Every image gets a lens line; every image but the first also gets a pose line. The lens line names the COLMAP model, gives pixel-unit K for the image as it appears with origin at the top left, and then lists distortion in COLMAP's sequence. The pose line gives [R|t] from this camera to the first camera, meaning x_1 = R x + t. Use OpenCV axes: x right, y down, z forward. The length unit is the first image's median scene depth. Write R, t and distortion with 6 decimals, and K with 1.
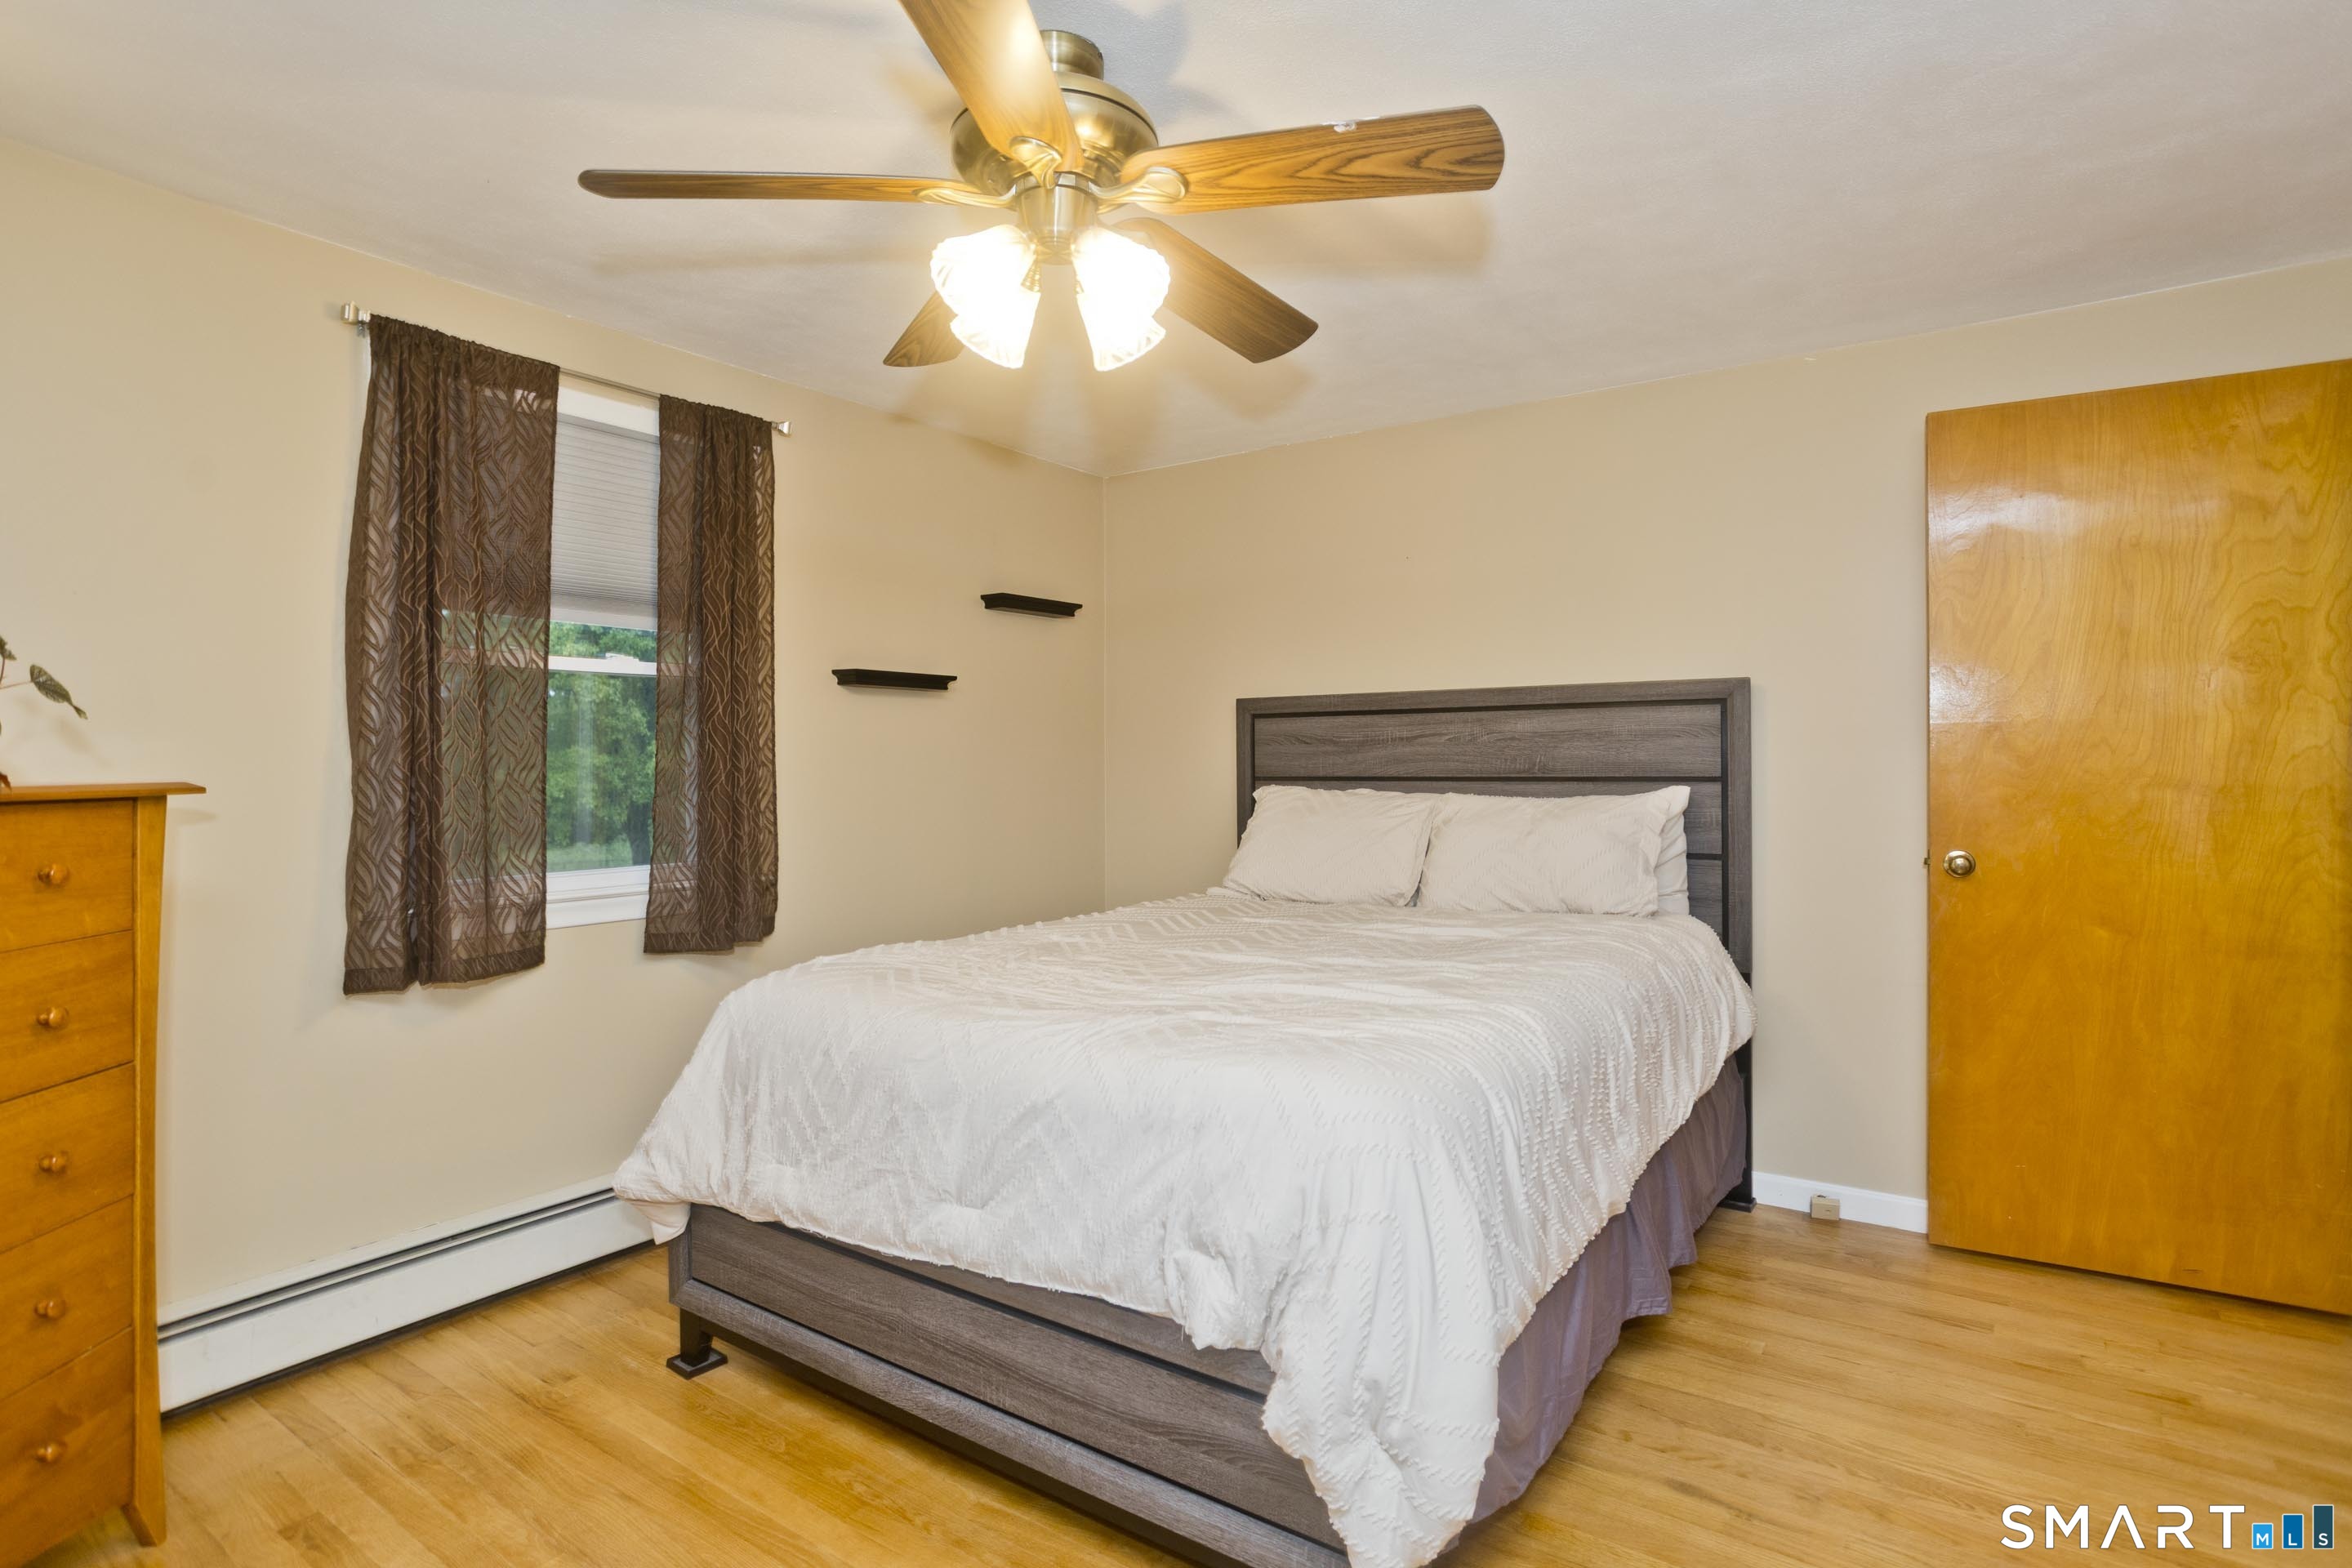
lens RADIAL K [[1147.4, 0, 1176.4], [0, 1147.4, 747.6], [0, 0, 1]] dist [-0.047889, 0.031396]
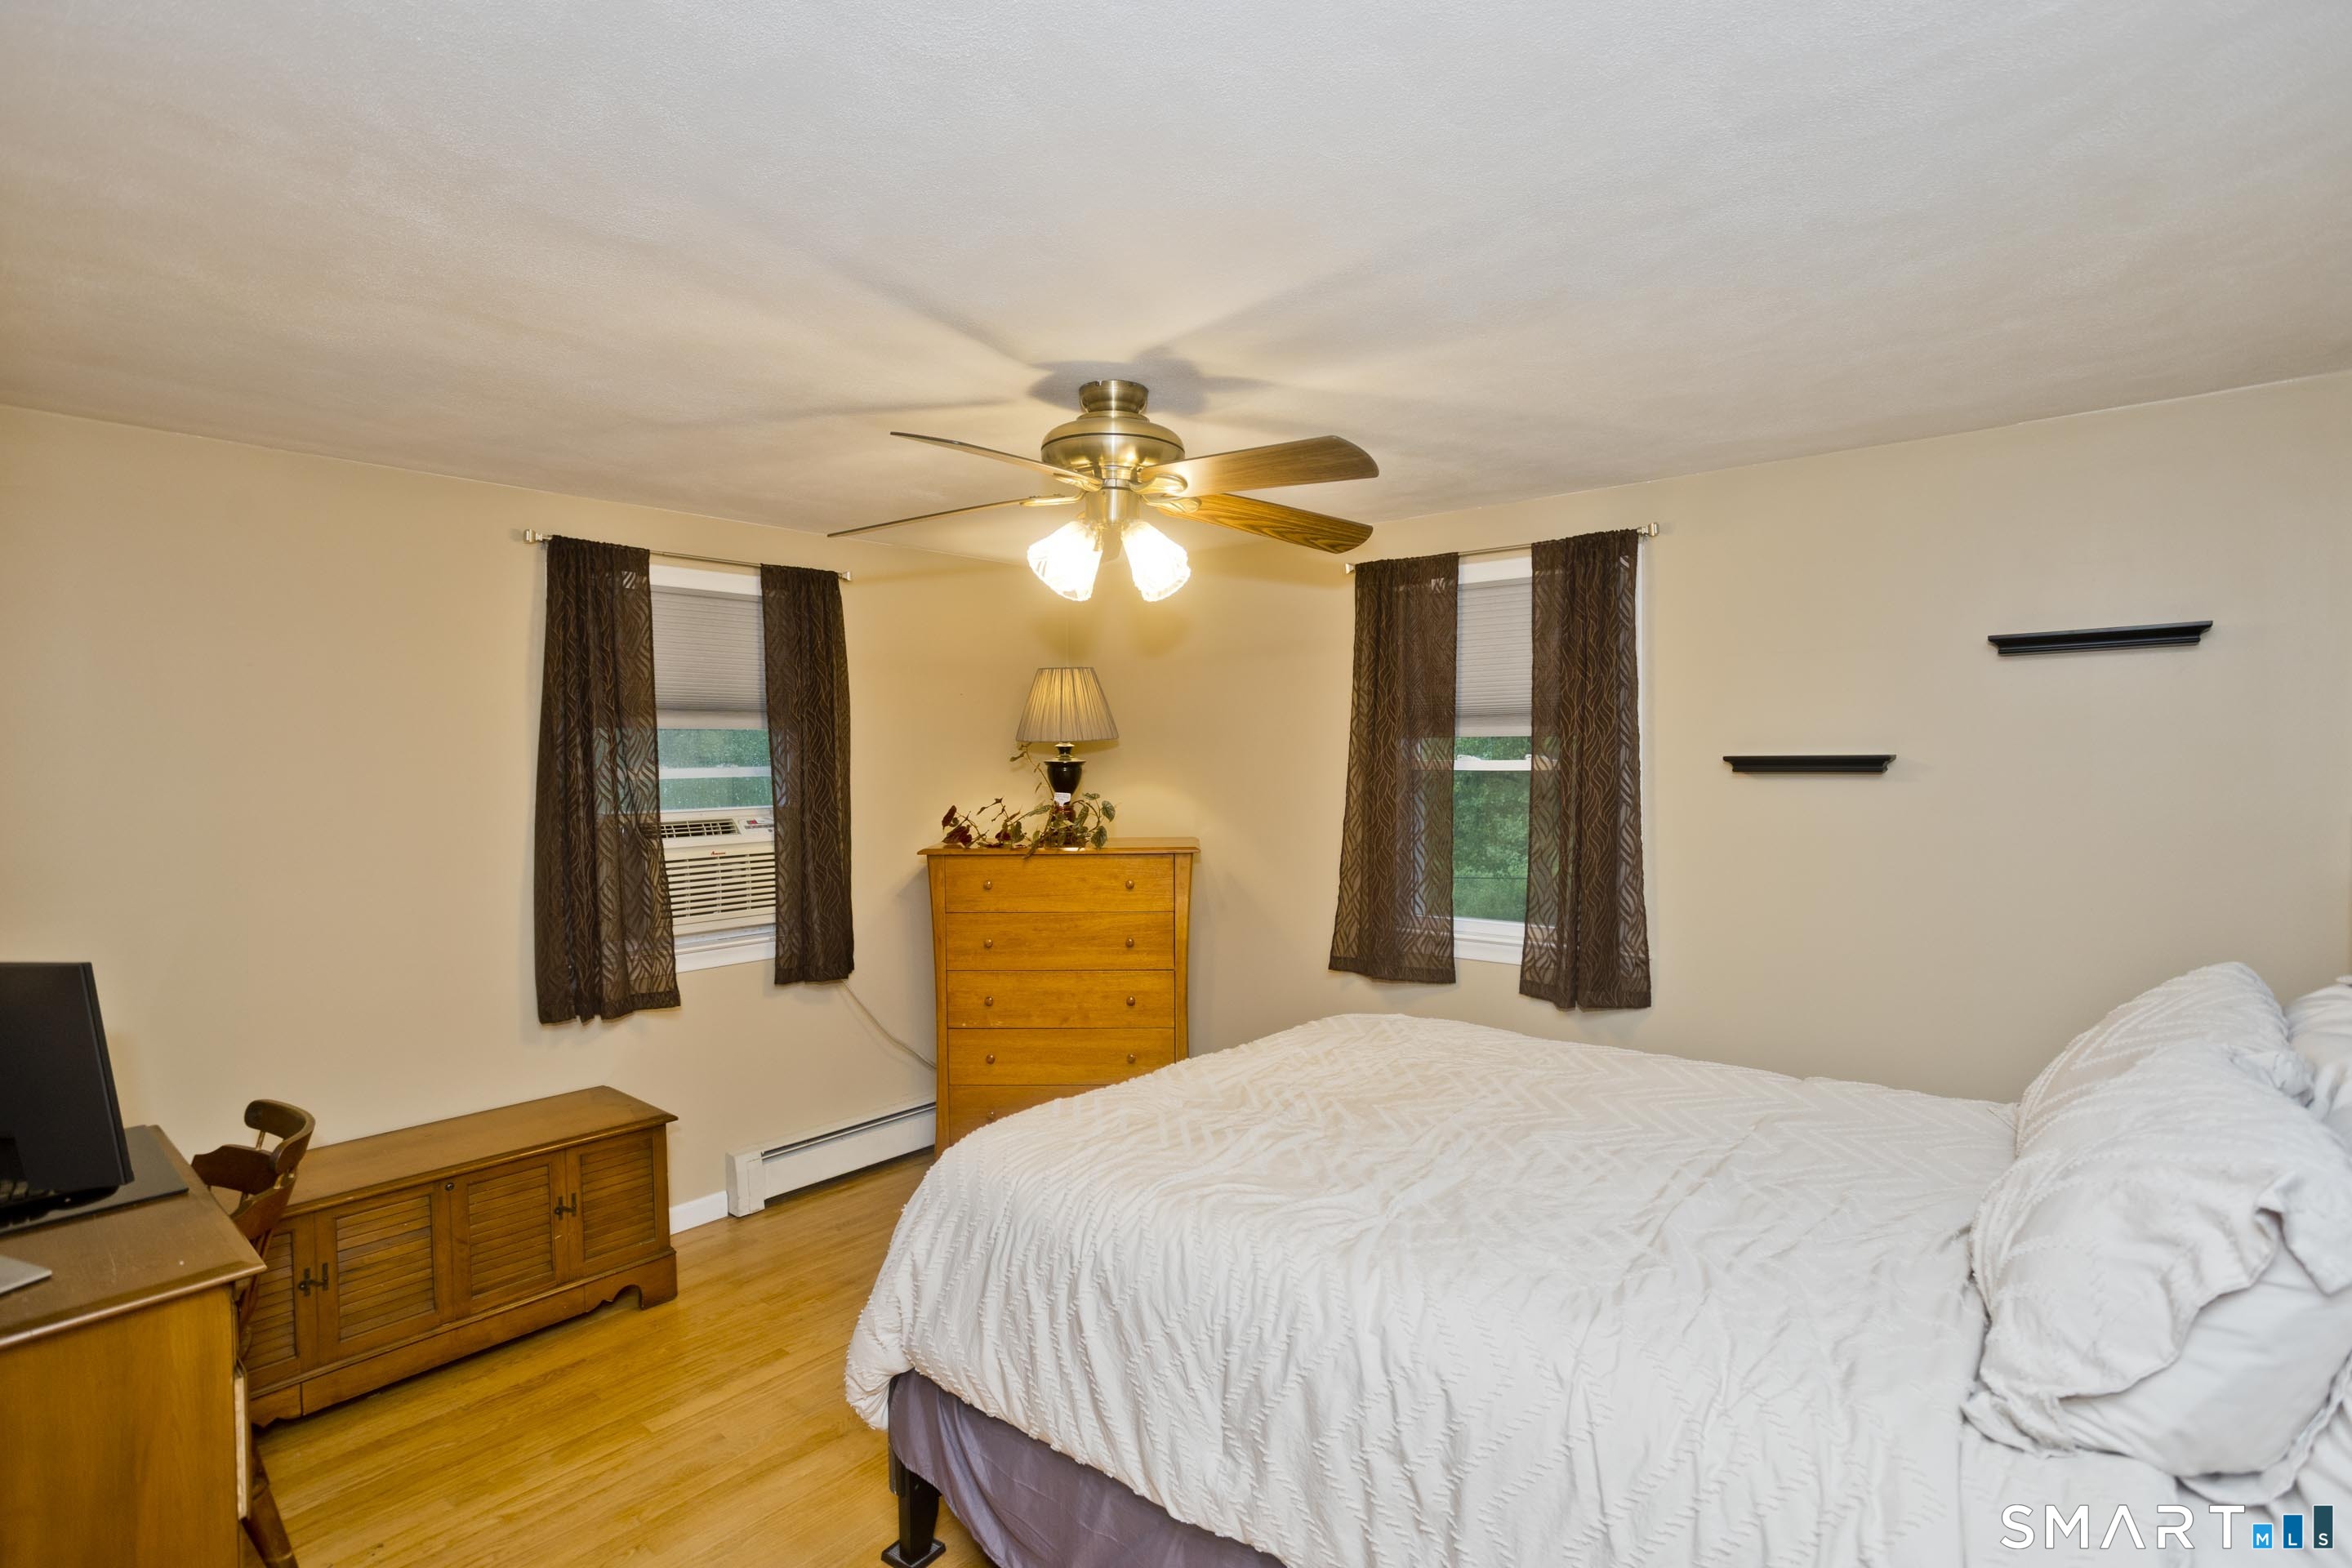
lens RADIAL K [[1147.4, 0, 1176.4], [0, 1147.4, 747.6], [0, 0, 1]] dist [-0.047889, 0.031396]
pose [[-0.049337, -0.003629, -0.998776, 0.855778], [0.018541, 0.999818, -0.004549, -0.098315], [0.998610, -0.018743, -0.049261, 0.717064]]
